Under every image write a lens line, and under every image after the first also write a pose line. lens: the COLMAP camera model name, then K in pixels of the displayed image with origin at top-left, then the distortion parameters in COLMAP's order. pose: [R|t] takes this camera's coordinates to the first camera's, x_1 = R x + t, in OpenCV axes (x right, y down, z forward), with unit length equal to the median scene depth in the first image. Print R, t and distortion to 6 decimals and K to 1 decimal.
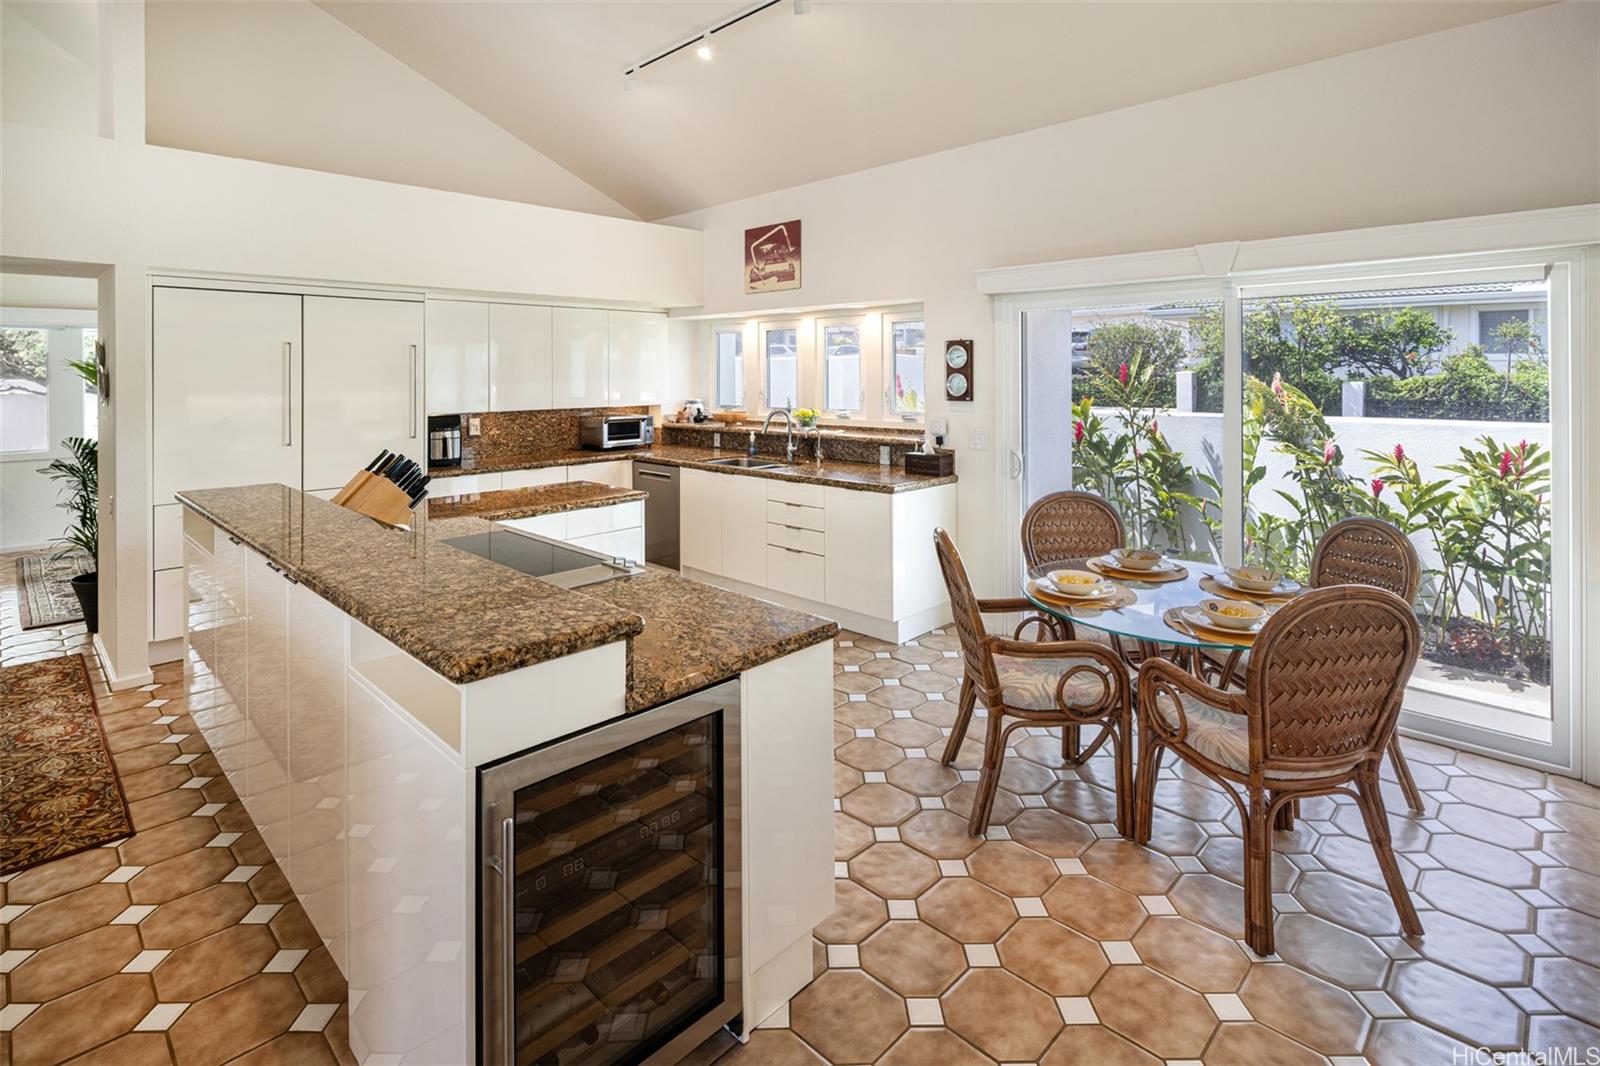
lens RADIAL K [[777.0, 0, 790.5], [0, 777.0, 370.9], [0, 0, 1]] dist [0.004084, -0.003556]
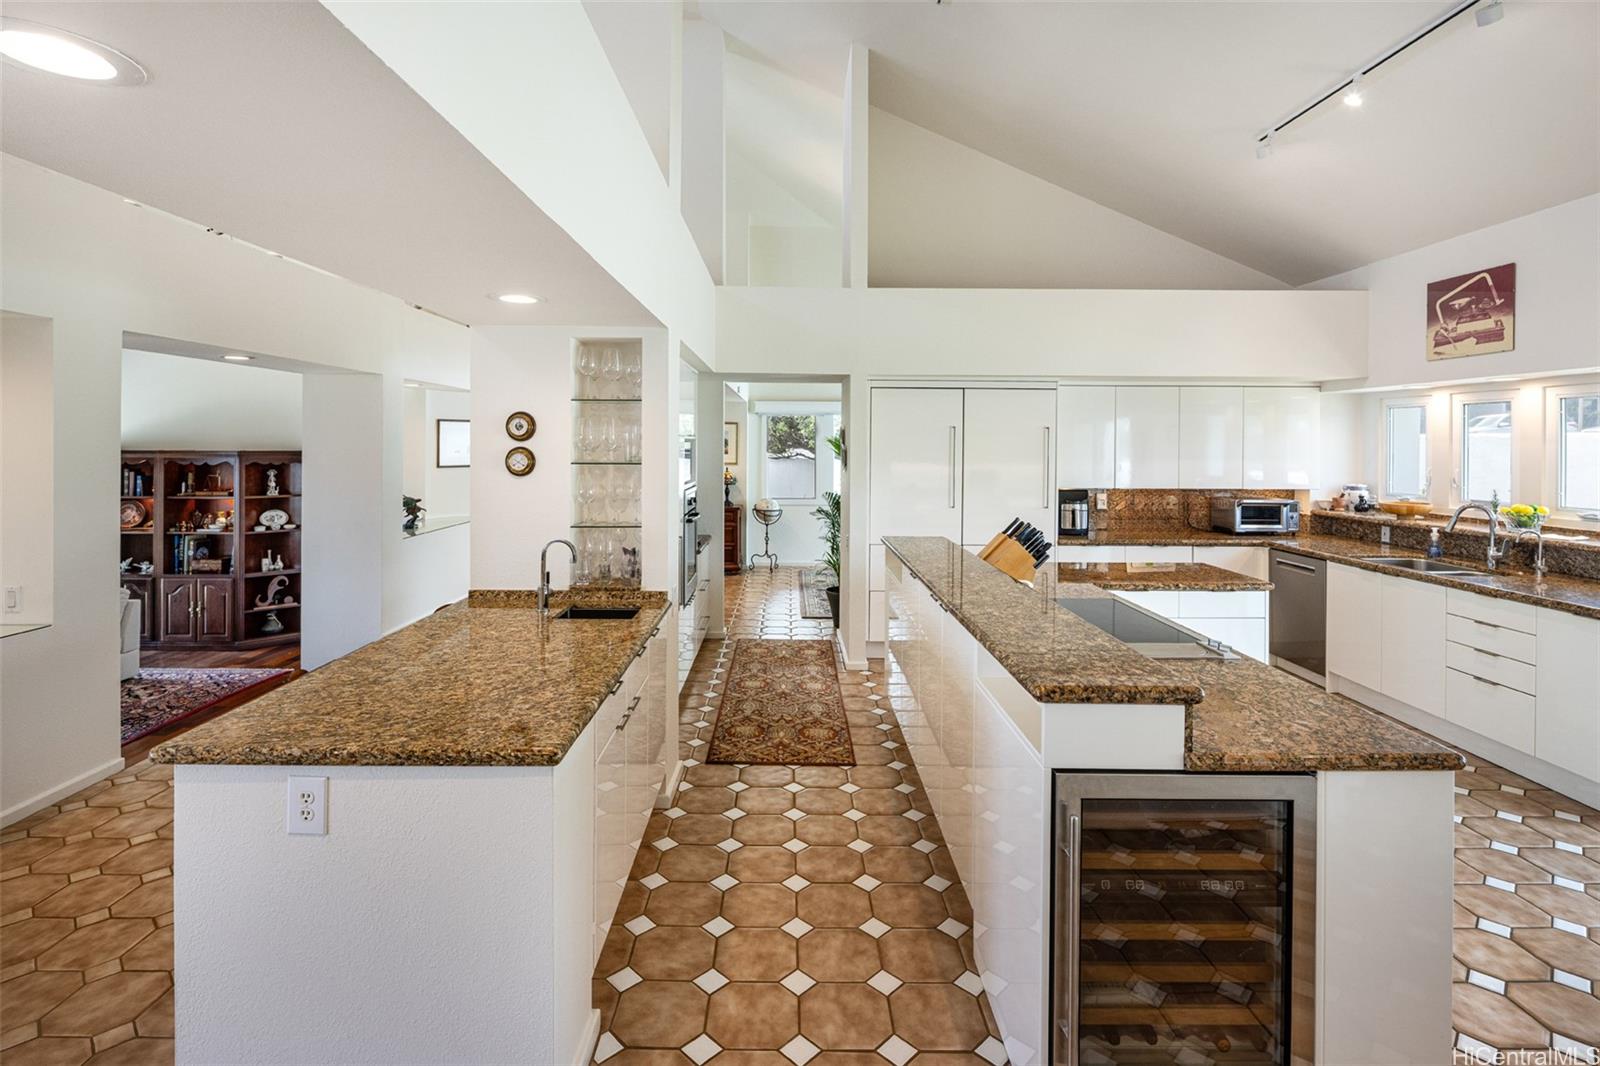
lens RADIAL K [[777.0, 0, 805.5], [0, 777.0, 450.6], [0, 0, 1]] dist [0.004084, -0.003556]
pose [[0.715014, 0.016545, -0.698914, 0.074149], [-0.008870, 0.999854, 0.014596, -0.015282], [0.699054, -0.004237, 0.715057, -0.080990]]
